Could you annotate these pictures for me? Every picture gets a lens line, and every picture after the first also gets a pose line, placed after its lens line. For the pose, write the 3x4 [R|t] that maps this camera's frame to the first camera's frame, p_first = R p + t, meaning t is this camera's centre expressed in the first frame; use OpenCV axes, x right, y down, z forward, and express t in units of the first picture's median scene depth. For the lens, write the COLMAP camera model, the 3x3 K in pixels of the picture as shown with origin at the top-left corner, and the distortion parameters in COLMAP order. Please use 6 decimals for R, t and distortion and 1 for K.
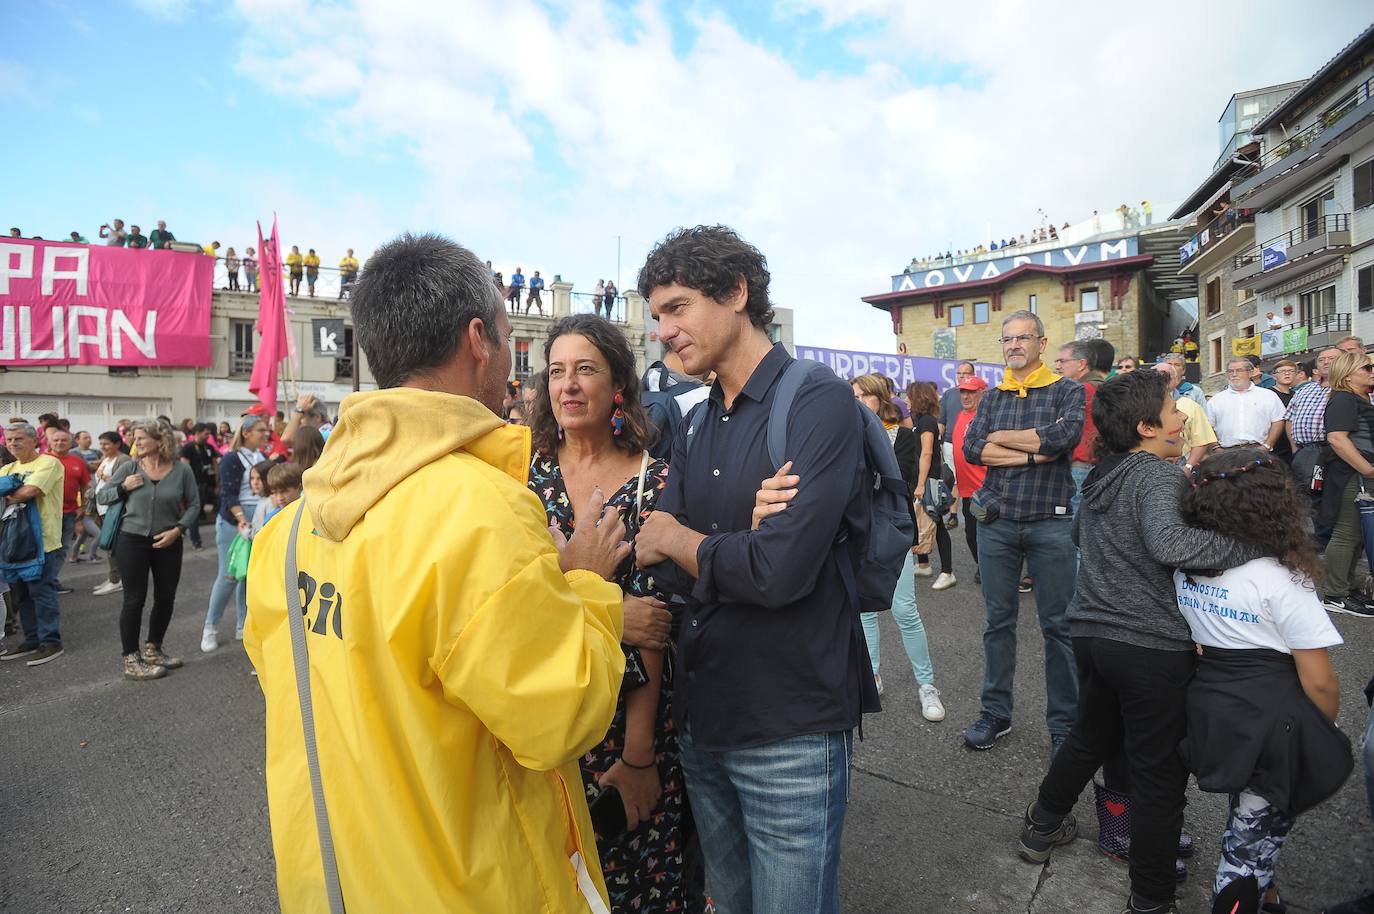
lens RADIAL K [[662.9, 0, 696.6], [0, 662.9, 463.6], [0, 0, 1]] dist [-0.041572, 0.010882]
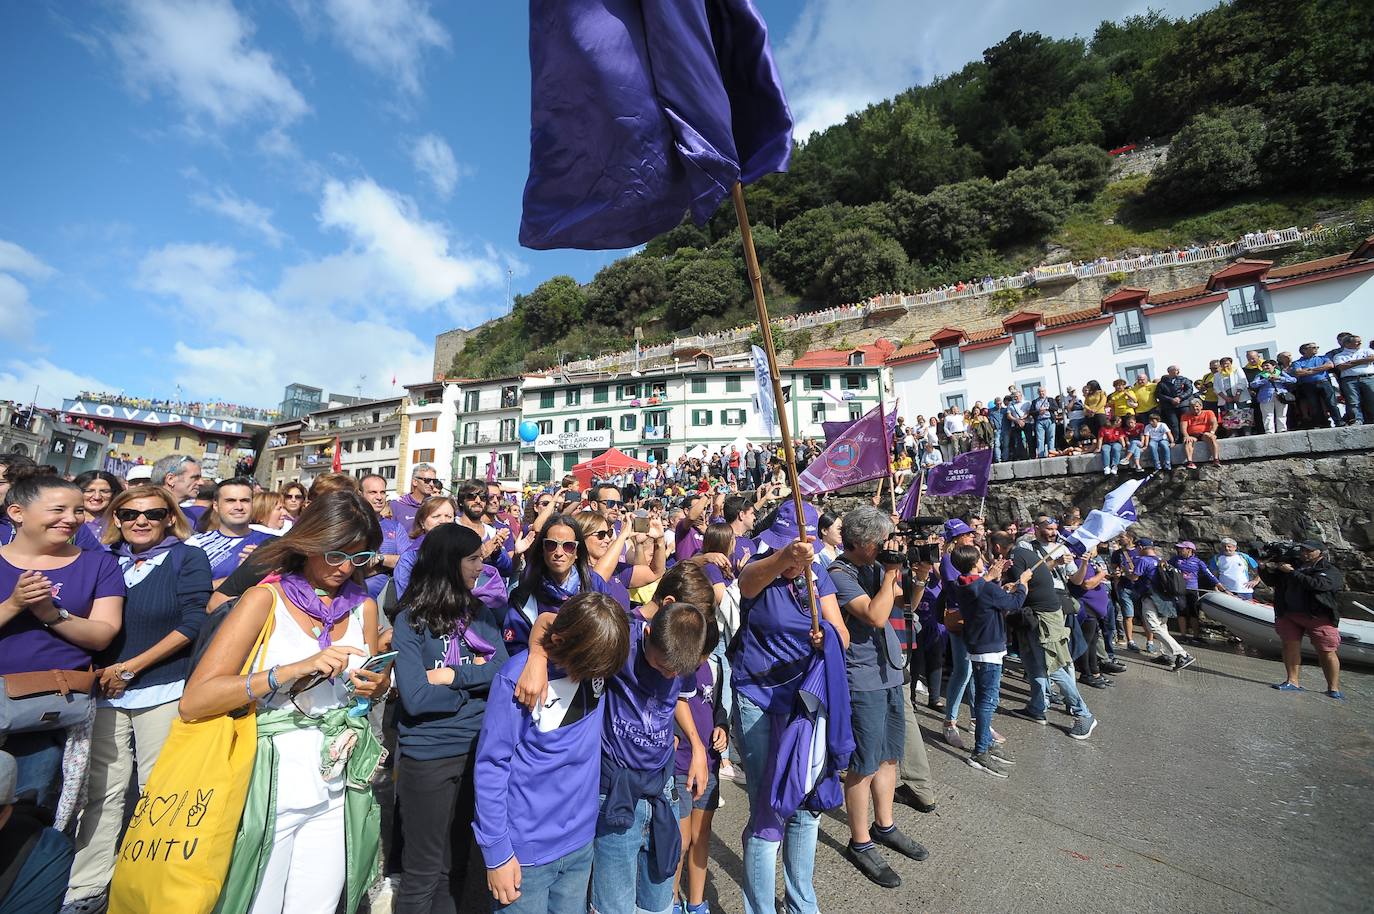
lens RADIAL K [[535.9, 0, 652.2], [0, 535.9, 459.3], [0, 0, 1]] dist [0.010648, 0.001114]
pose [[0.166228, 0.178910, 0.969721, -1.370611], [0.001258, 0.983364, -0.181642, 0.153047], [-0.986086, 0.031414, 0.163238, -1.060321]]
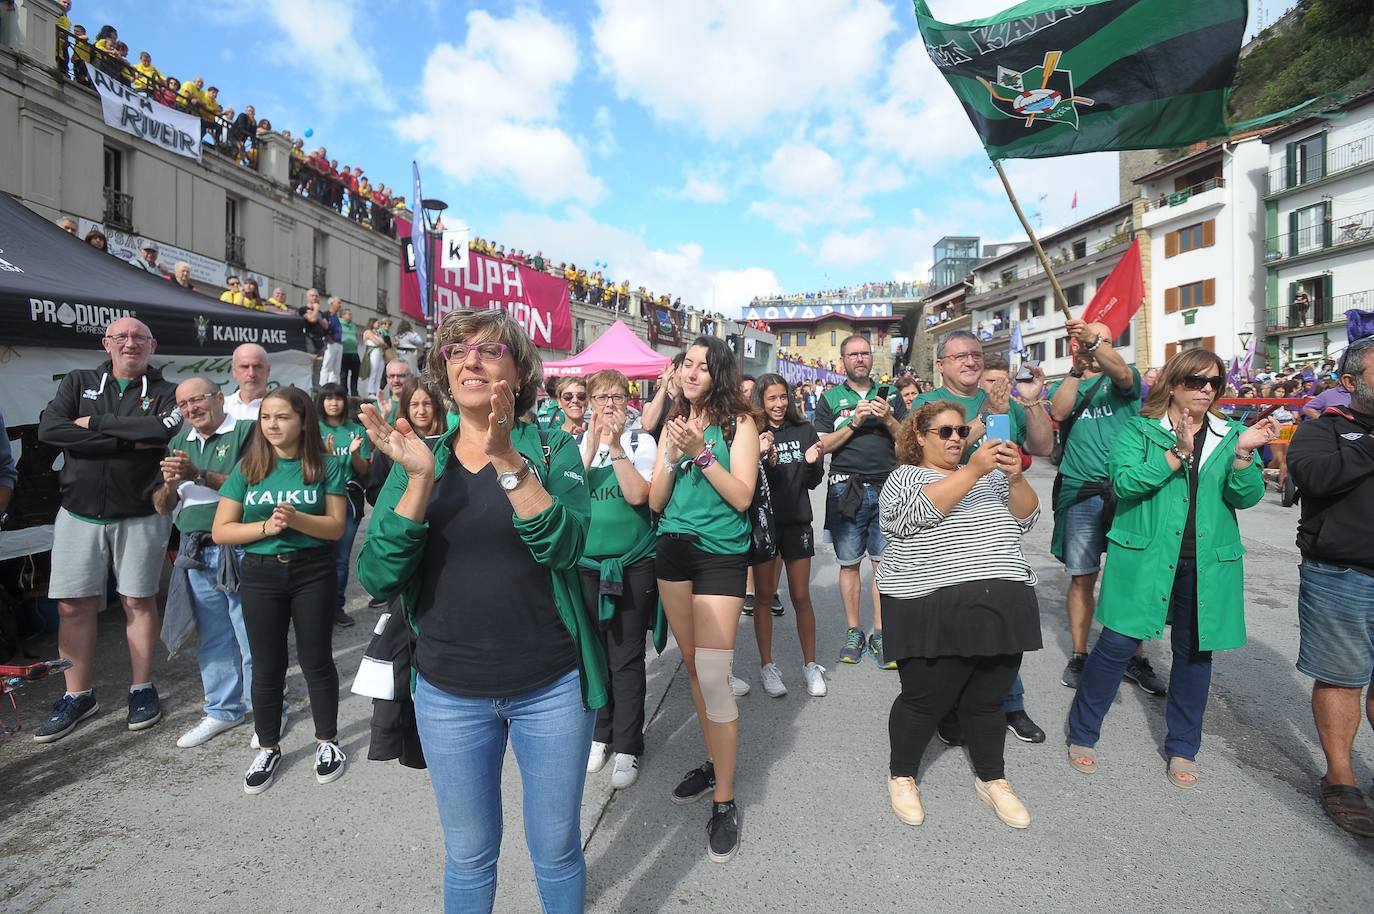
lens RADIAL K [[673.1, 0, 674.3], [0, 673.1, 453.3], [0, 0, 1]] dist [-0.054173, 0.018982]
pose [[0.895242, 0.016706, 0.445267, -1.021905], [-0.012762, 0.999848, -0.011855, 0.113009], [-0.445397, 0.004930, 0.895319, -0.518359]]
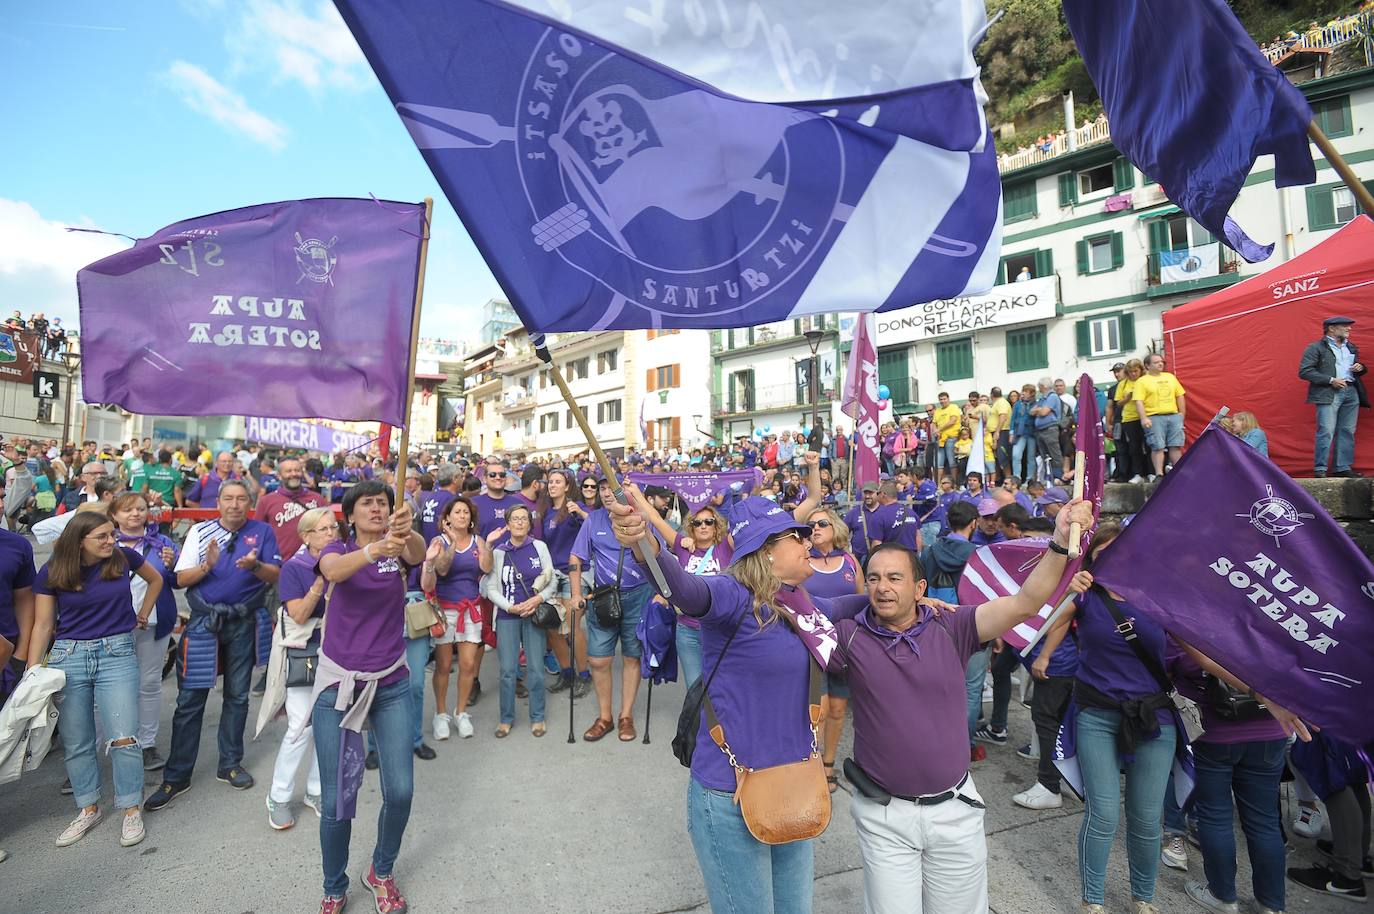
lens RADIAL K [[673.1, 0, 680.1], [0, 673.1, 459.2], [0, 0, 1]] dist [-0.054173, 0.018982]
pose [[0.526381, 0.075838, 0.846860, -0.640906], [0.003756, 0.995797, -0.091510, 0.066755], [-0.850240, 0.051350, 0.523884, -0.594418]]
